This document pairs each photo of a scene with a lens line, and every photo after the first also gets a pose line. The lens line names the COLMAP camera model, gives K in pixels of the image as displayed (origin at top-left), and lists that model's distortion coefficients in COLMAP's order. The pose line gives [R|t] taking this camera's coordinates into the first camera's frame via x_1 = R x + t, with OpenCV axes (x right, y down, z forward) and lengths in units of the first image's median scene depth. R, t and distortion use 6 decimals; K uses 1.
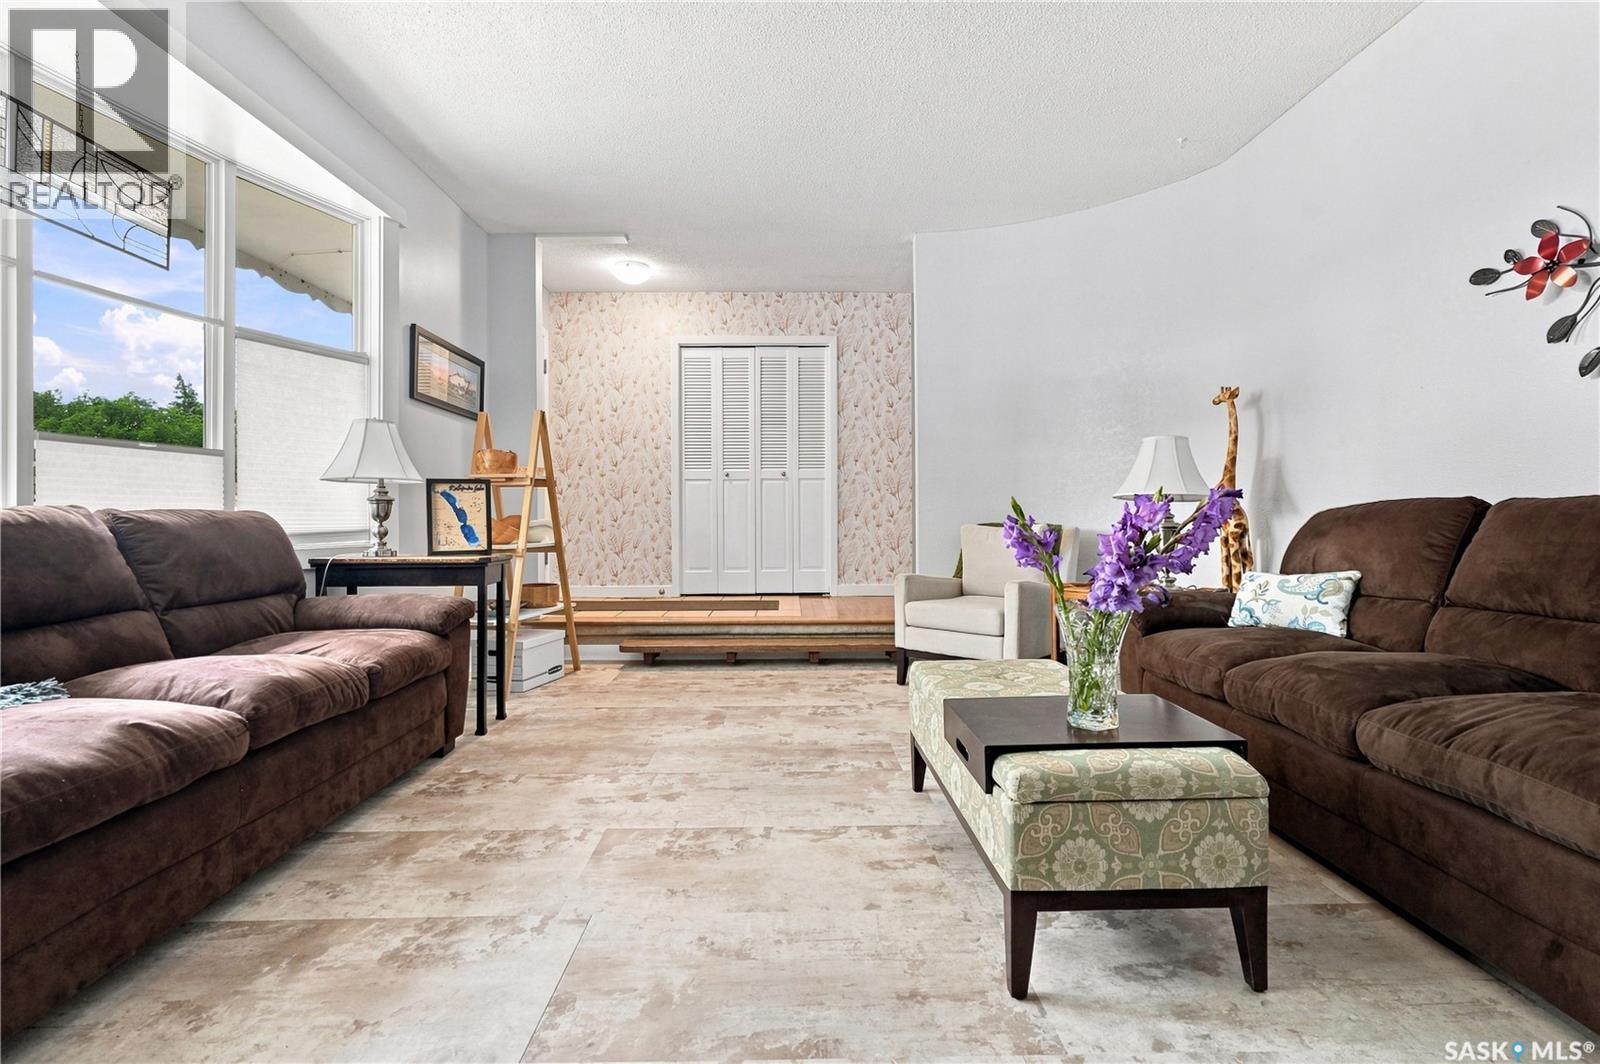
lens RADIAL K [[725.5, 0, 782.9], [0, 725.5, 520.7], [0, 0, 1]] dist [-0.000125, 0.001184]
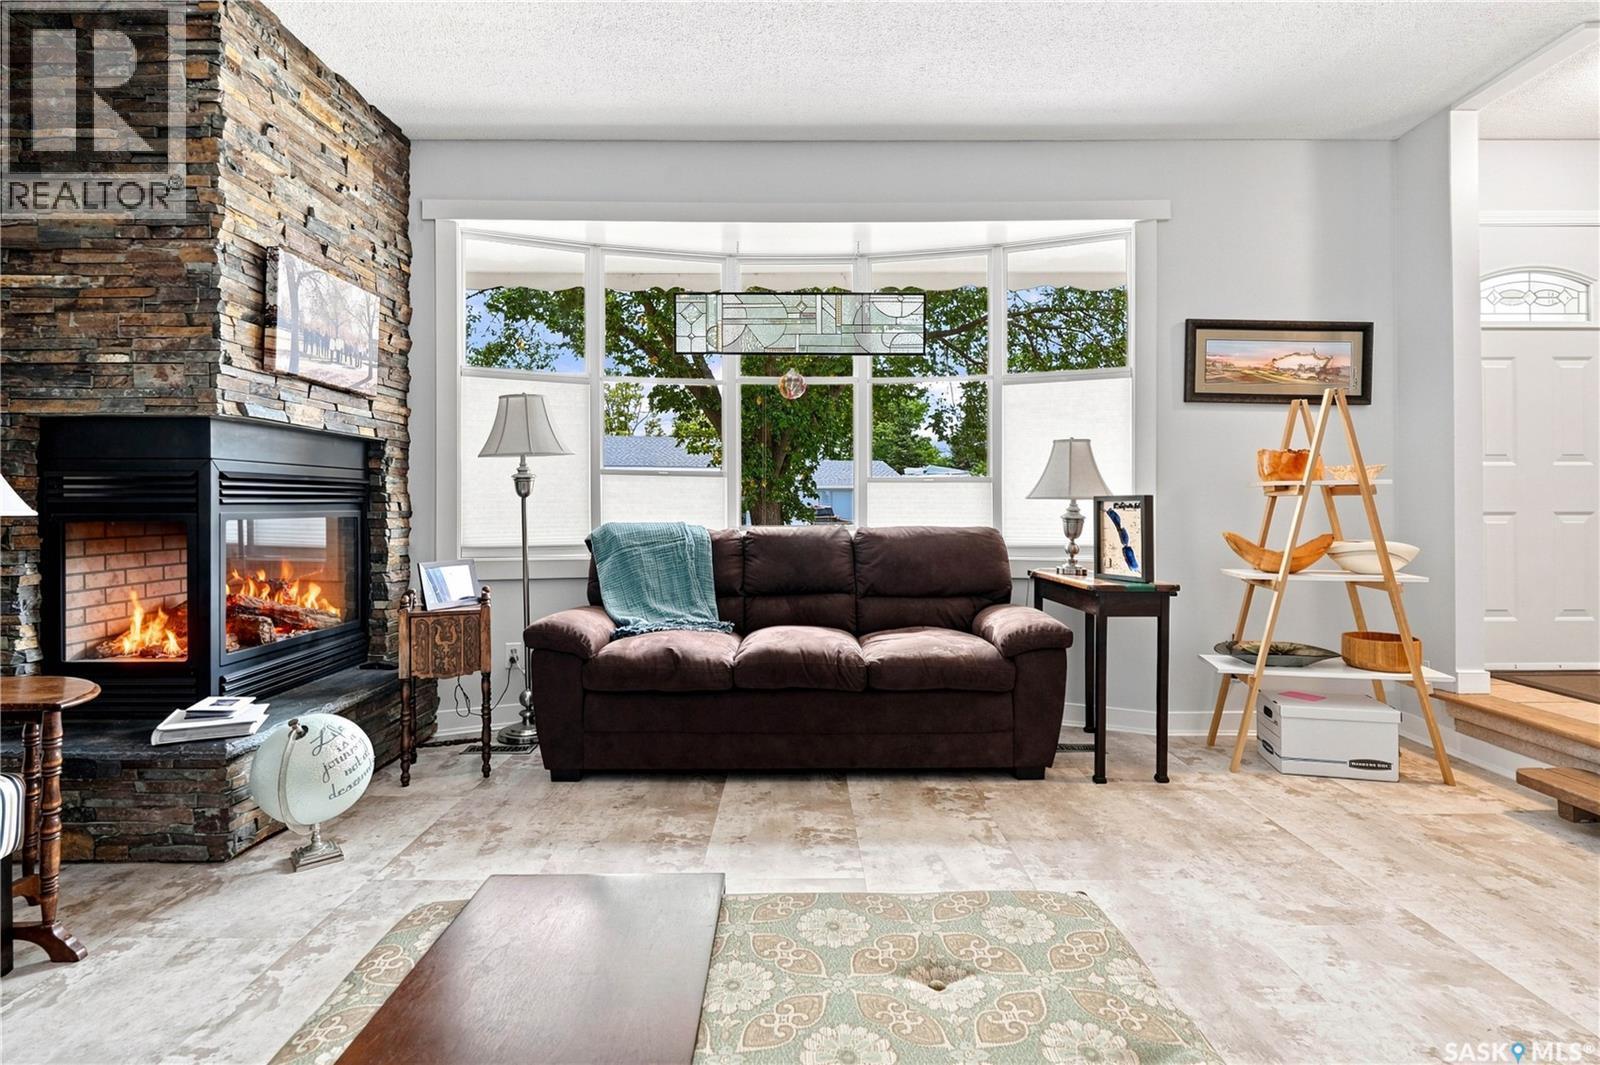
lens RADIAL K [[778.3, 0, 803.5], [0, 778.3, 503.4], [0, 0, 1]] dist [0.006761, -0.002409]
pose [[0.027135, 0.000161, -0.999632, 0.510549], [-0.005768, 0.999983, 0.000005, -0.045664], [0.999615, 0.005765, 0.027135, 0.571903]]
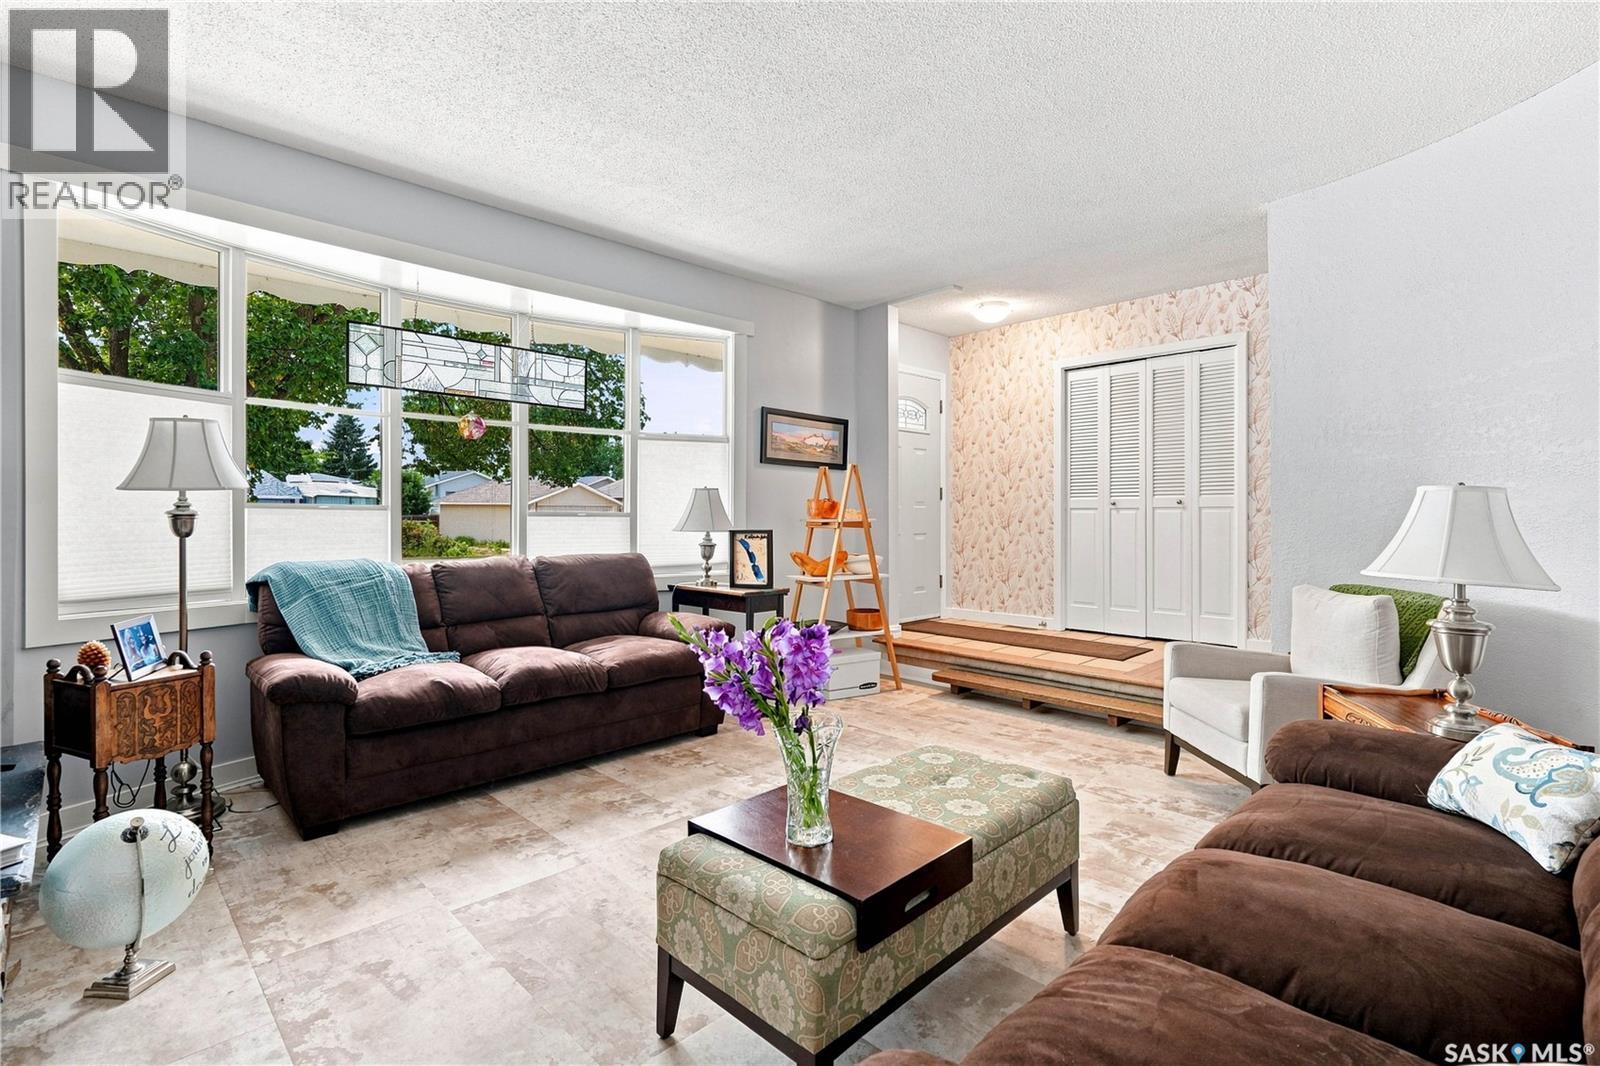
lens RADIAL K [[725.5, 0, 794.8], [0, 725.5, 522.8], [0, 0, 1]] dist [-0.000125, 0.001184]
pose [[0.701817, 0.009366, -0.712295, 0.542269], [-0.006099, 0.999956, 0.007139, -0.079312], [0.712331, -0.000666, 0.701844, 0.132489]]
